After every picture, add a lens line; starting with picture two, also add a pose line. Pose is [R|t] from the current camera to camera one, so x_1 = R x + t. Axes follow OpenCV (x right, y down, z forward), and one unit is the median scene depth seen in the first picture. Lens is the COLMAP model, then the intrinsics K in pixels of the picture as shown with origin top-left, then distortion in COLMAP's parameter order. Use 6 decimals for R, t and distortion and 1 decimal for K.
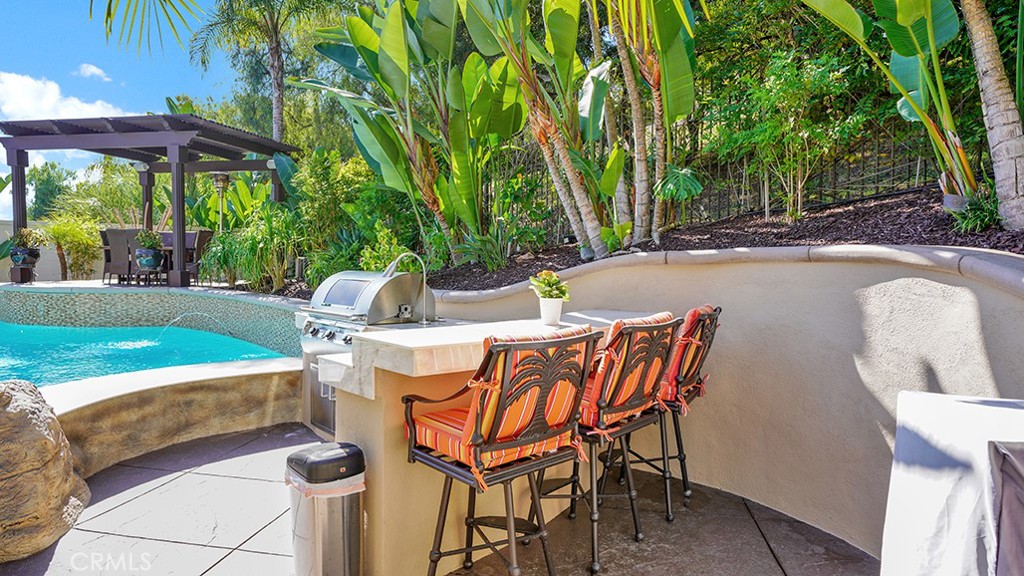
lens RADIAL K [[621.3, 0, 510.1], [0, 621.3, 286.5], [0, 0, 1]] dist [-0.008189, -0.000267]
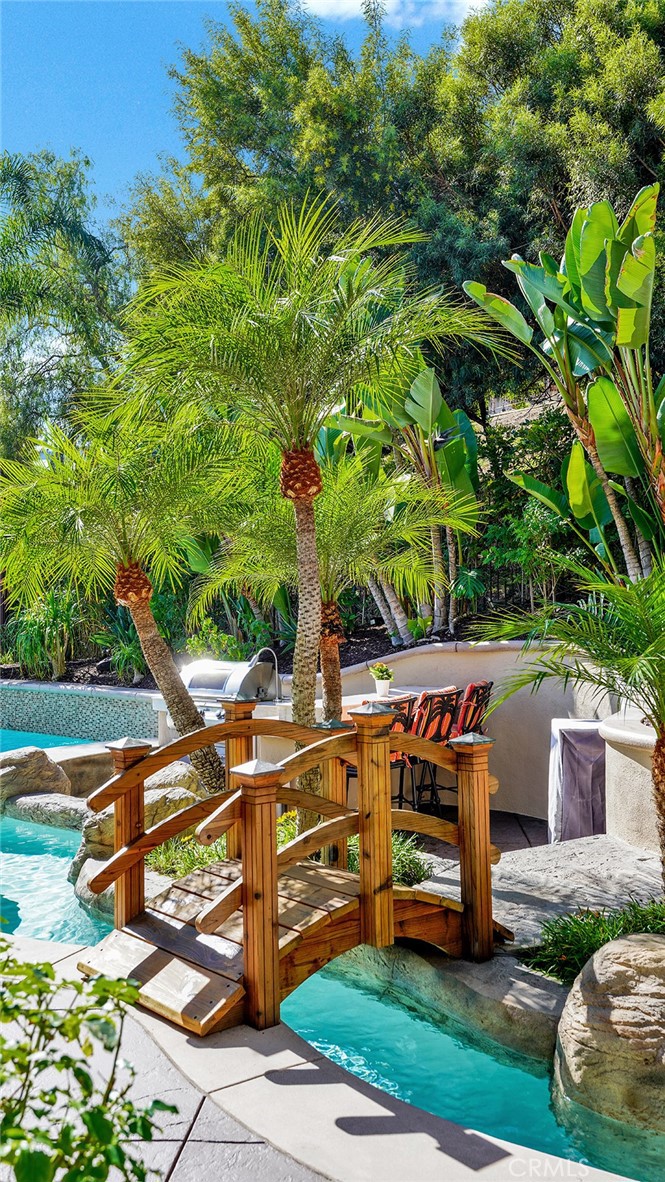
lens RADIAL K [[1225.5, 0, 333.9], [0, 1225.5, 591.1], [0, 0, 1]] dist [0.020417, 0.000000]
pose [[0.994186, -0.026955, 0.104250, -0.302318], [0.031468, 0.998626, -0.041893, -0.064432], [-0.102978, 0.044930, 0.993668, -1.692876]]
